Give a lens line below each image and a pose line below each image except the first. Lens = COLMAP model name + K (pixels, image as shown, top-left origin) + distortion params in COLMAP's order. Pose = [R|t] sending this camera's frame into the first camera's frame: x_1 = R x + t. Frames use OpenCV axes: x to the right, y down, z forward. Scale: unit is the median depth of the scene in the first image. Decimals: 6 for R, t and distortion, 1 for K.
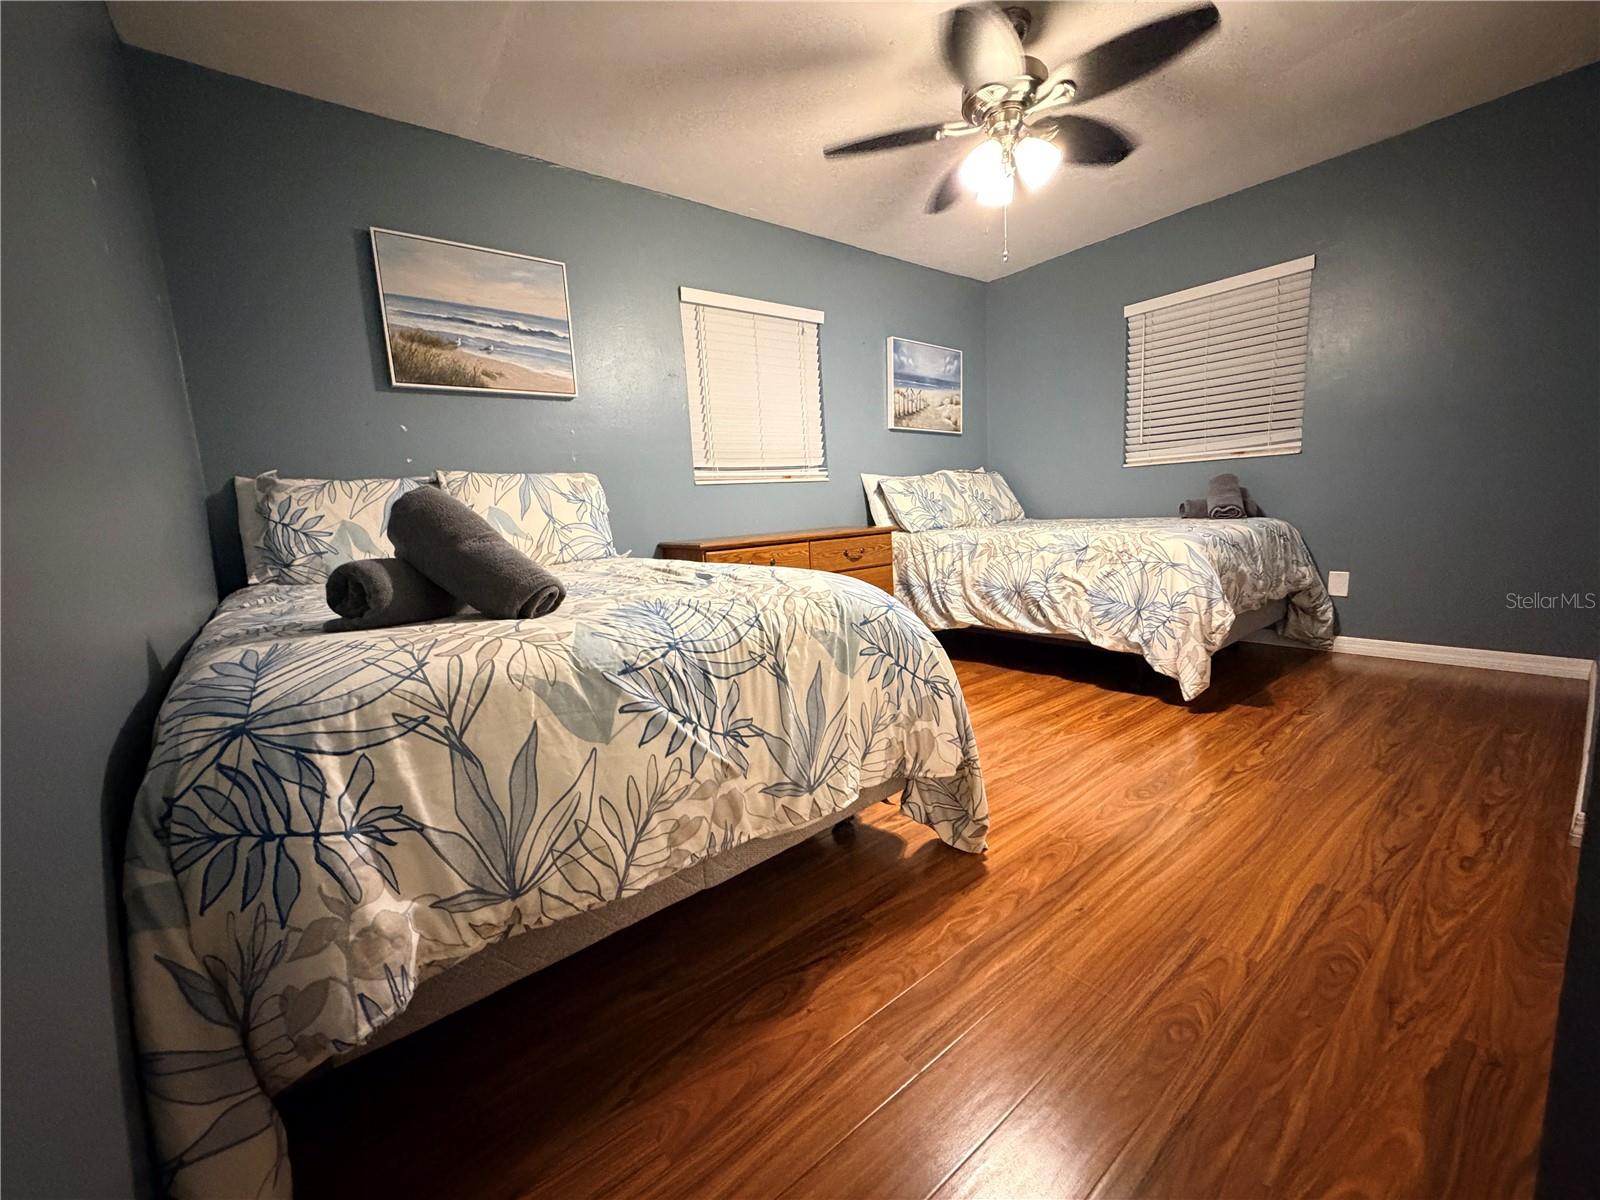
lens RADIAL K [[640.2, 0, 785.0], [0, 640.2, 603.6], [0, 0, 1]] dist [0.001924, -0.000288]
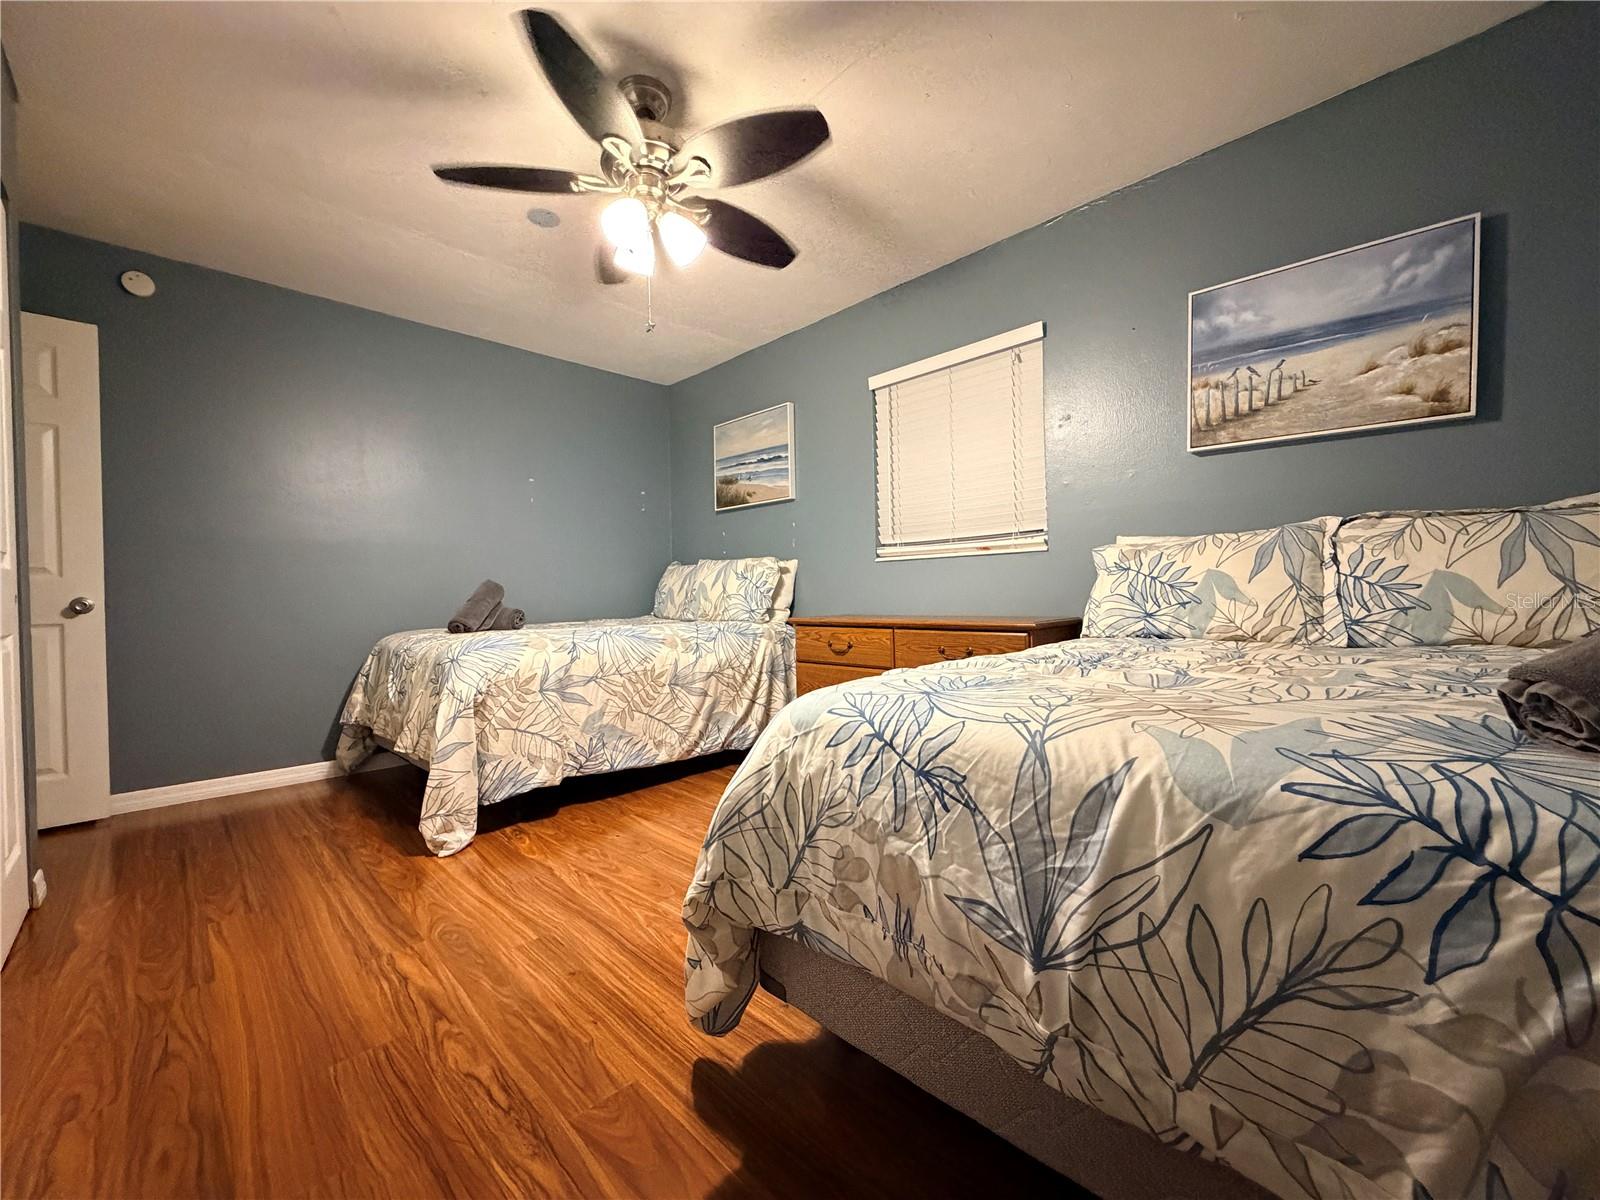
lens RADIAL K [[640.2, 0, 794.5], [0, 640.2, 600.2], [0, 0, 1]] dist [0.001924, -0.000288]
pose [[0.117796, 0.060121, -0.991216, 0.866985], [-0.140318, 0.989158, 0.043320, -0.153980], [0.983074, 0.133983, 0.124955, 0.768880]]
